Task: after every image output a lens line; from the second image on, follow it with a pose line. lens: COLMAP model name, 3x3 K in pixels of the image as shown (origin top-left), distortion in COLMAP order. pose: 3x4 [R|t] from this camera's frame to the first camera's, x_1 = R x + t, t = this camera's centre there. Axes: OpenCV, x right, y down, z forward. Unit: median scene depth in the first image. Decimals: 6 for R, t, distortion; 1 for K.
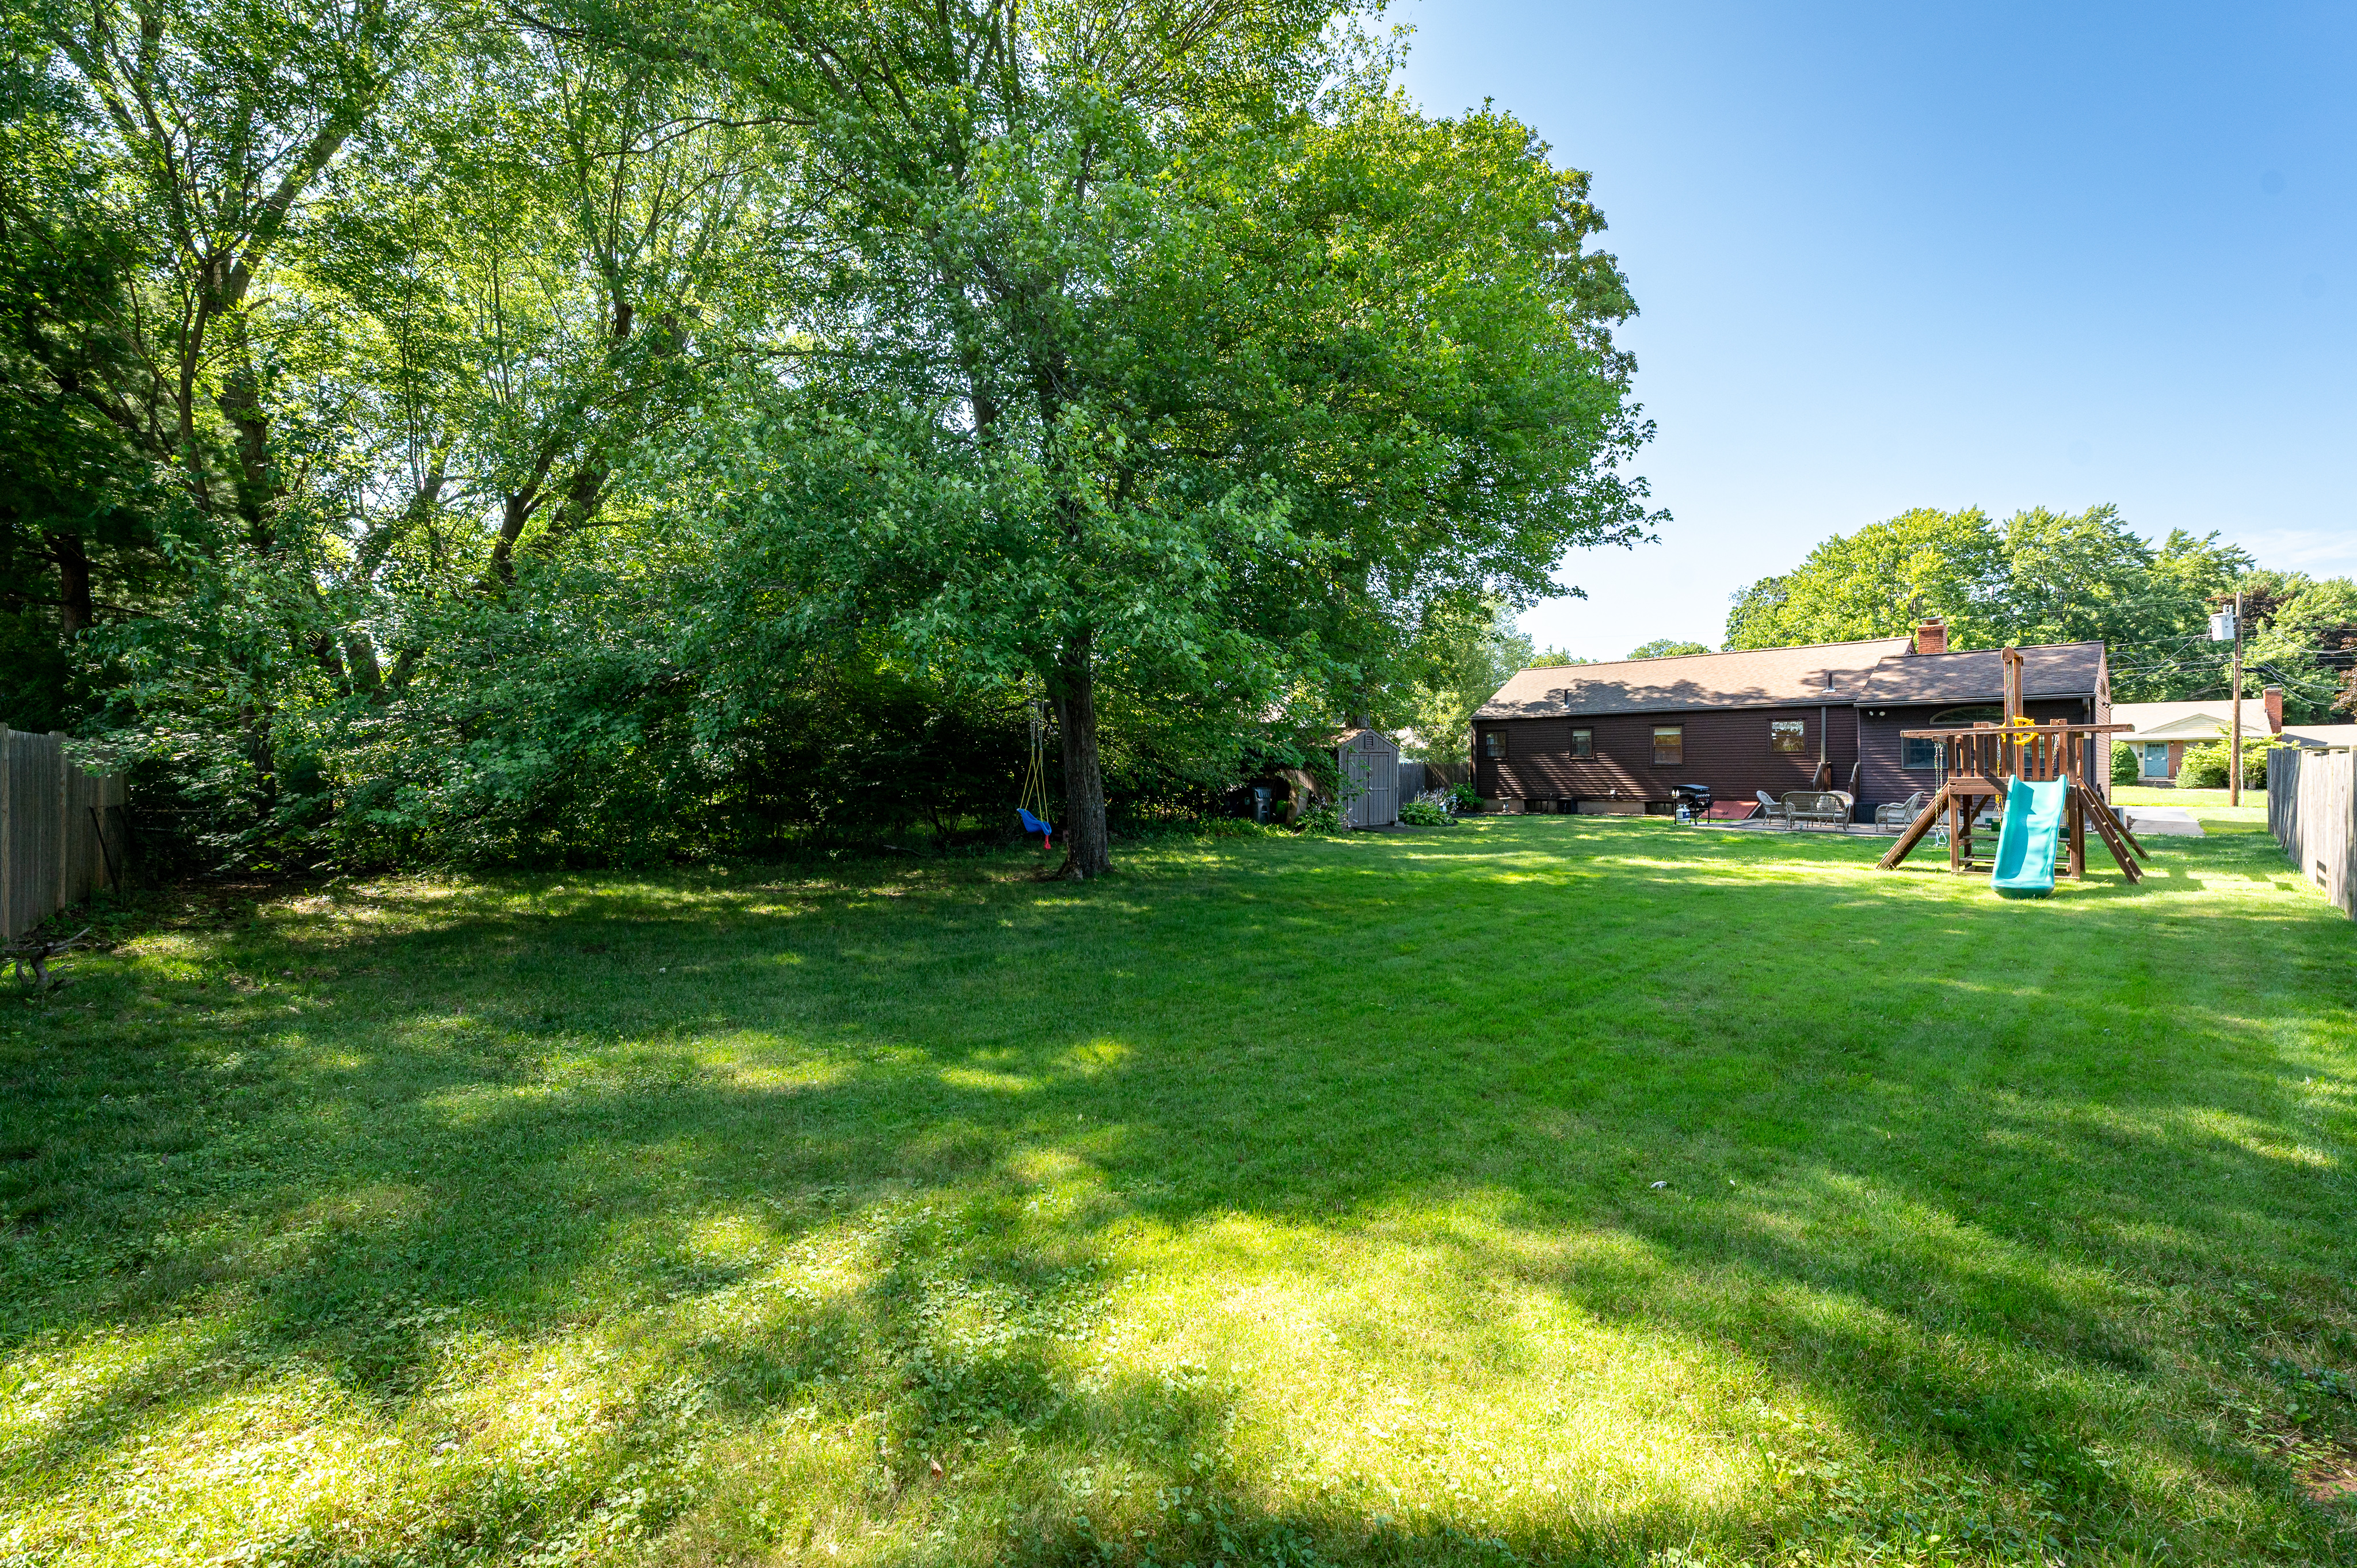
lens RADIAL K [[978.7, 0, 1178.5], [0, 978.7, 784.0], [0, 0, 1]] dist [0.002198, 0.000314]
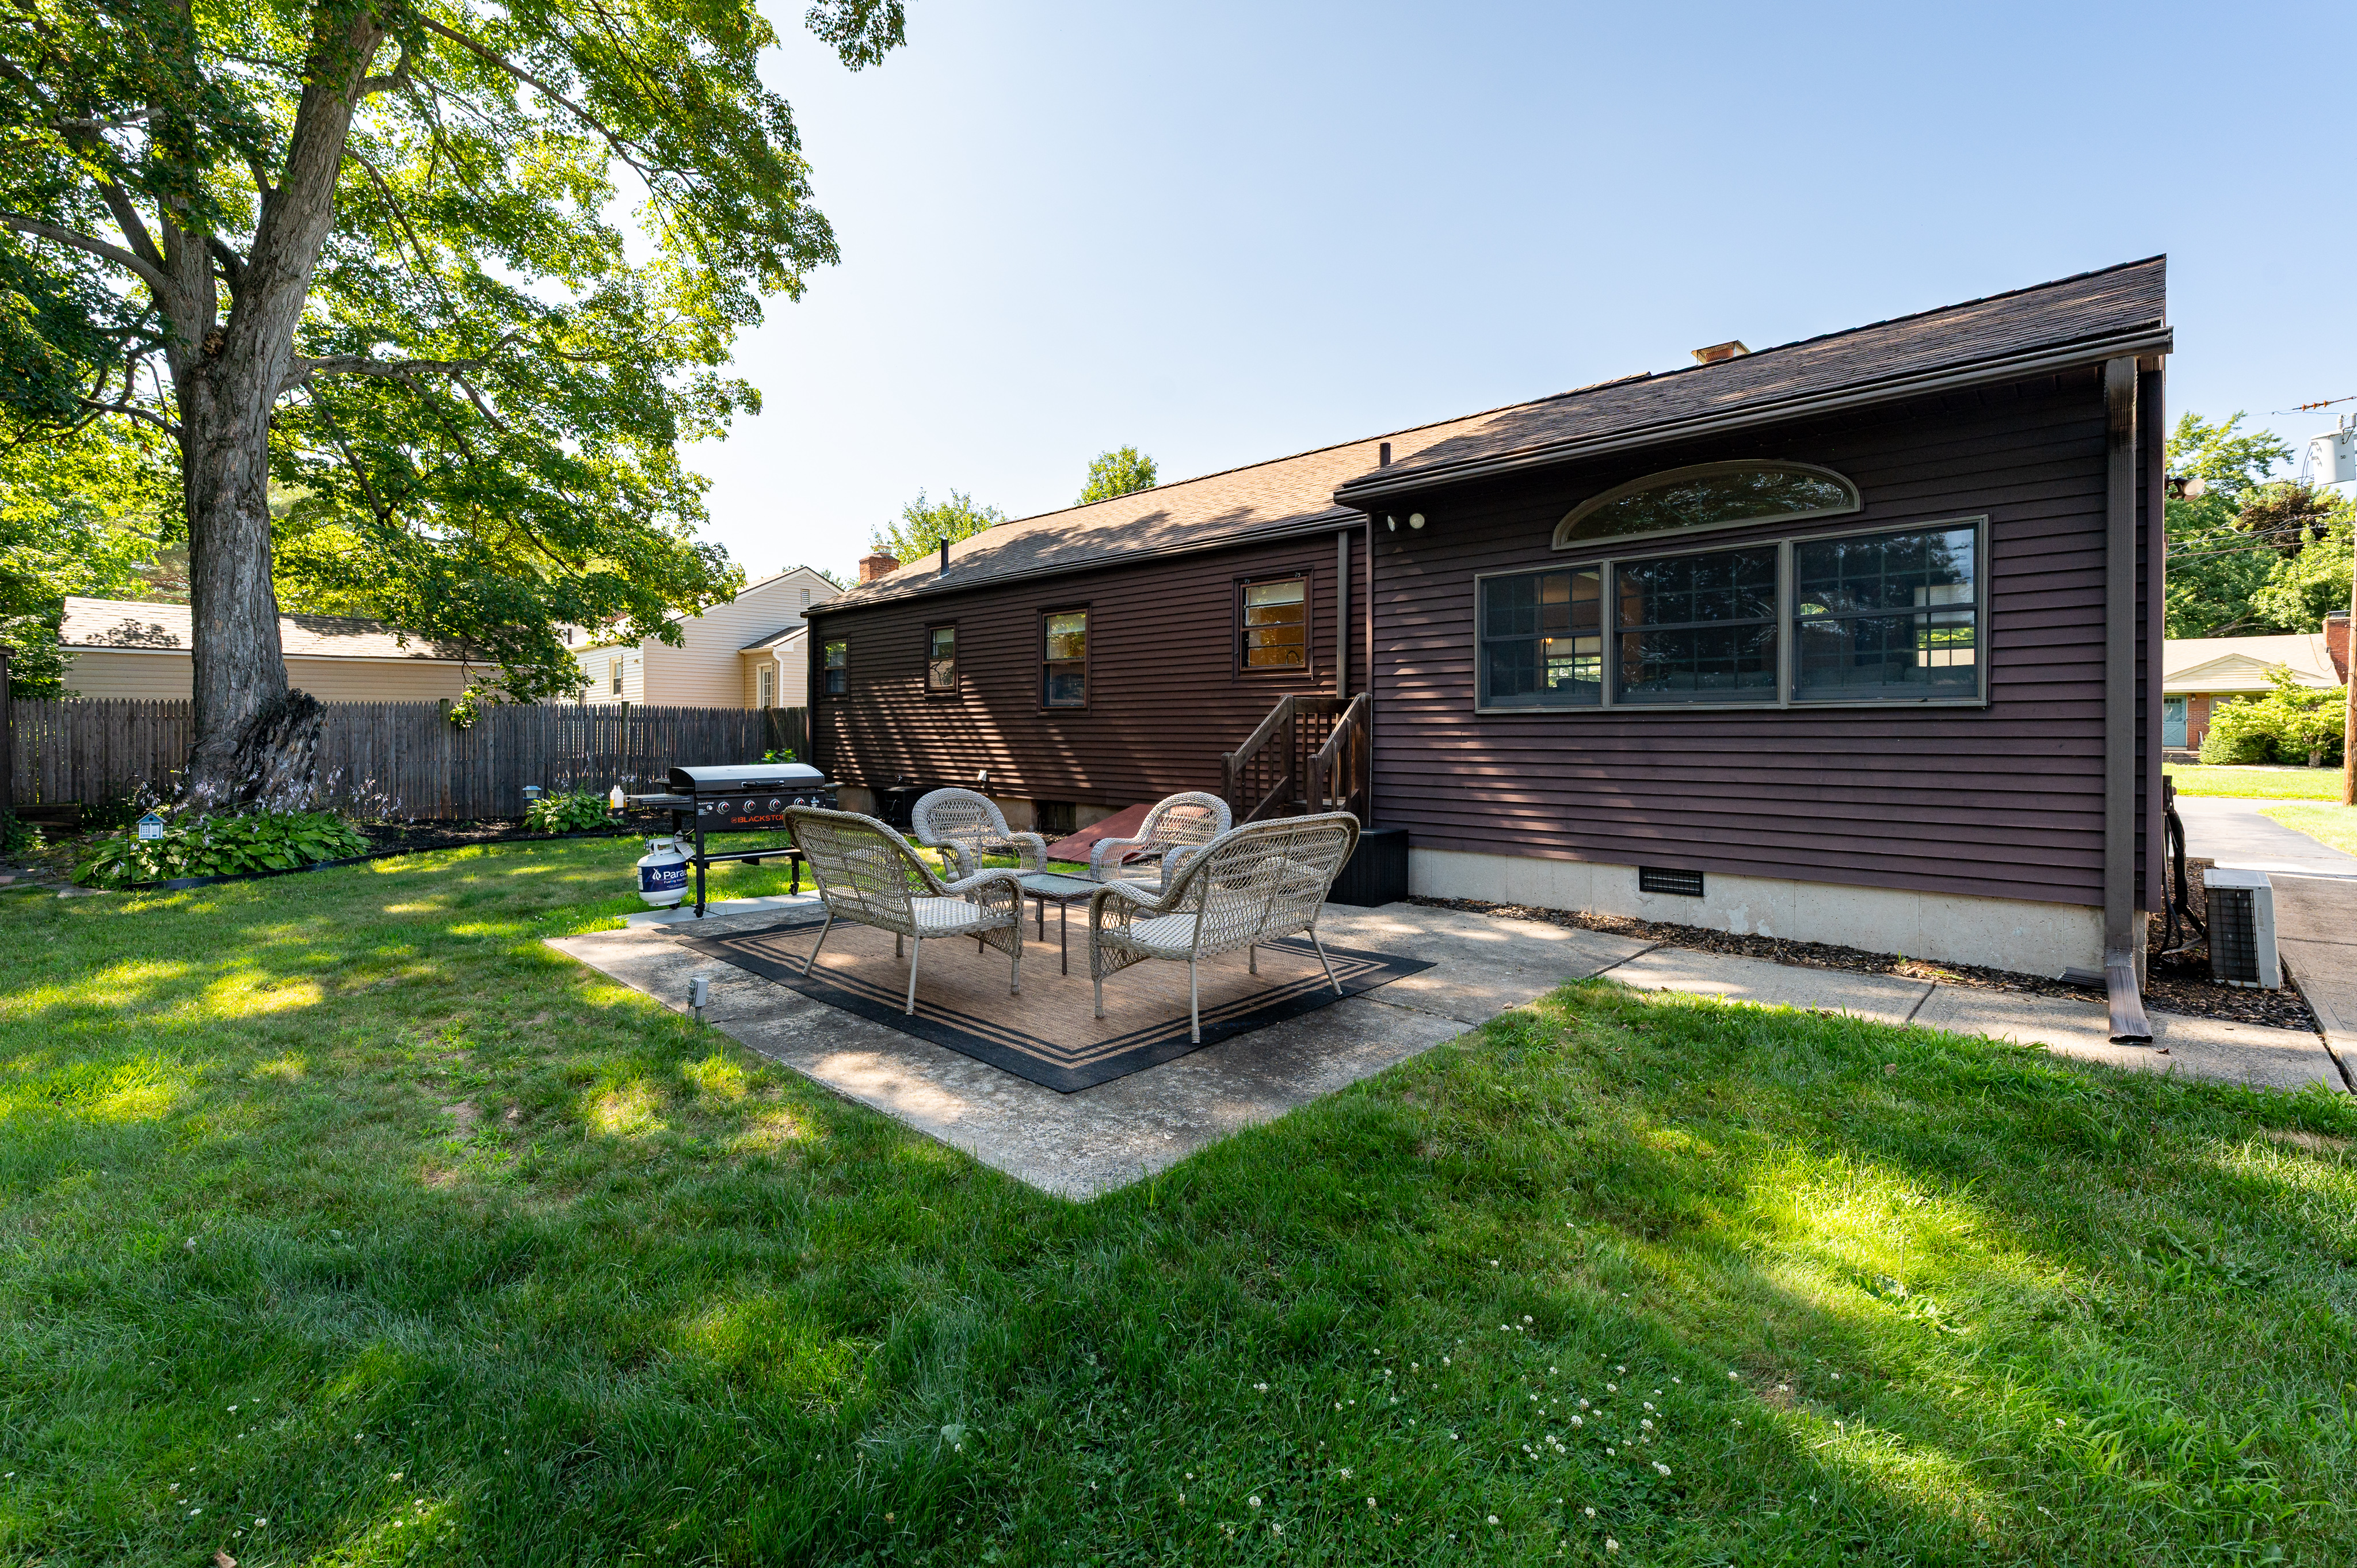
lens RADIAL K [[1024.8, 0, 1177.3], [0, 1024.8, 746.4], [0, 0, 1]] dist [-0.003072, -0.000577]
pose [[0.999505, 0.006506, 0.030773, 0.297735], [-0.006469, 0.999978, -0.001285, -0.002302], [-0.030780, 0.001085, 0.999526, 0.326060]]
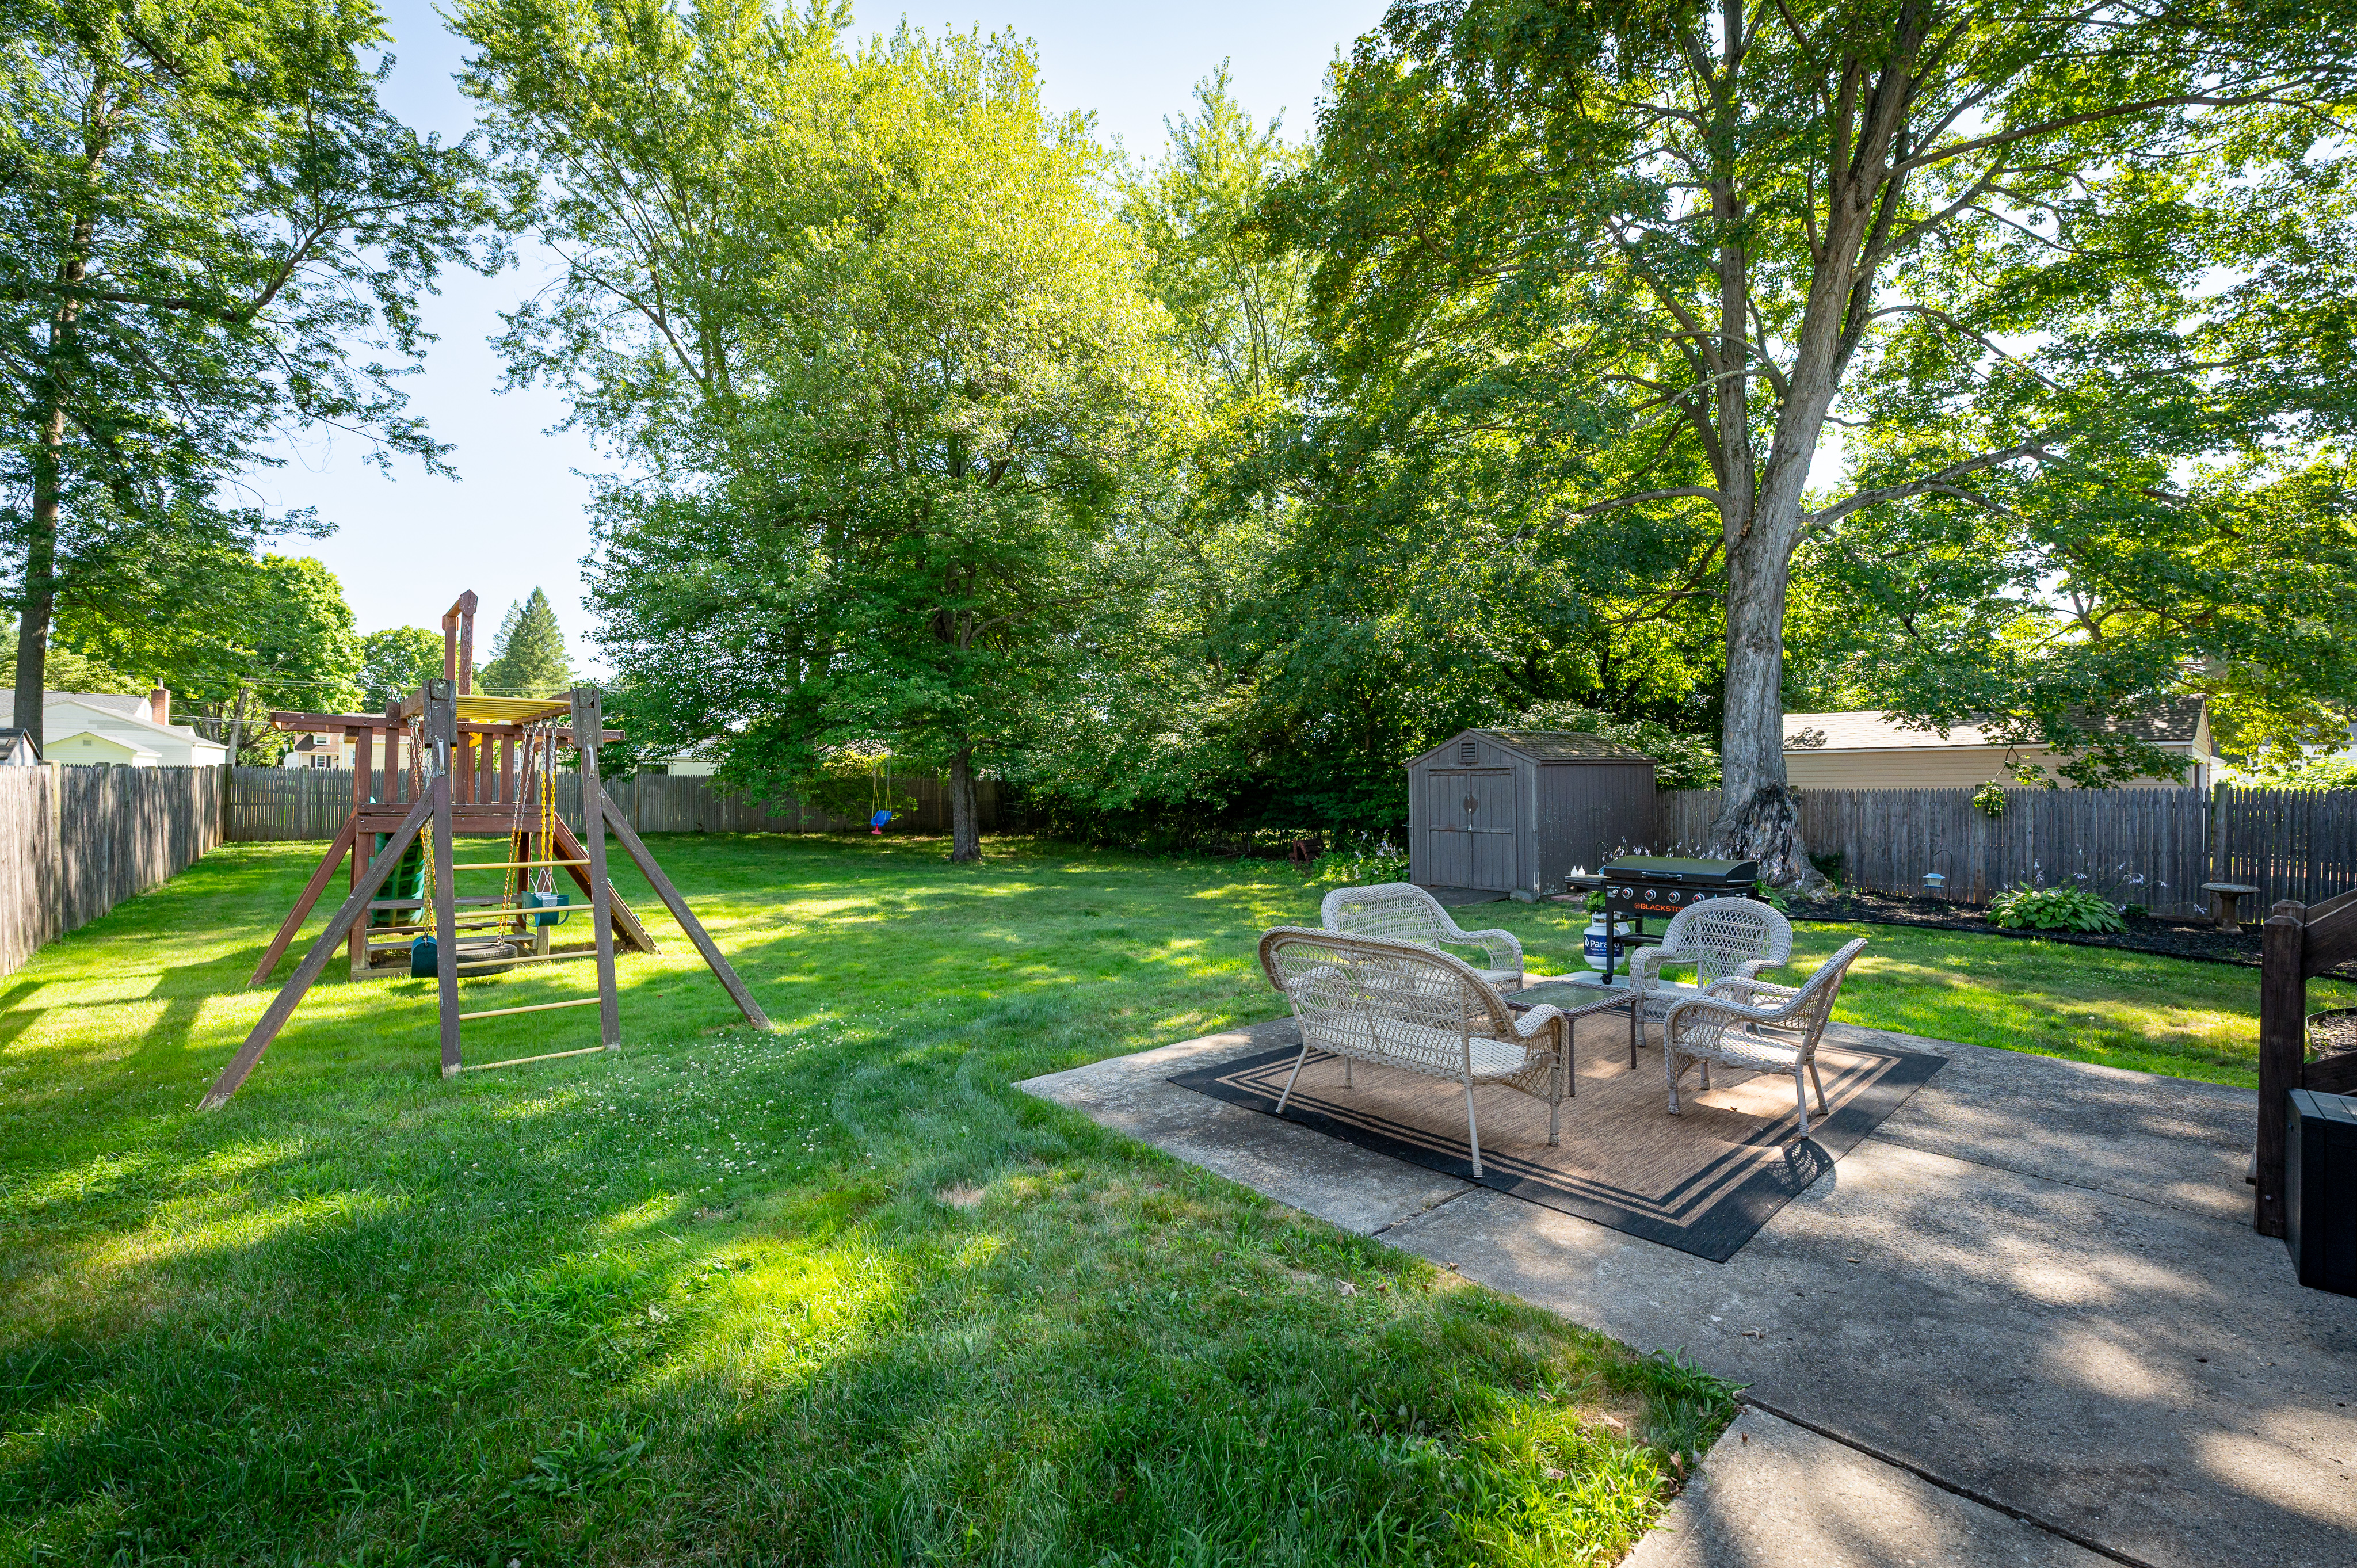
lens RADIAL K [[978.7, 0, 1178.5], [0, 978.7, 784.0], [0, 0, 1]] dist [0.002198, 0.000314]
pose [[-0.043976, 0.001927, -0.999031, 0.388859], [-0.029533, 0.999559, 0.003228, -0.008840], [0.998596, 0.029646, -0.043900, 0.398574]]
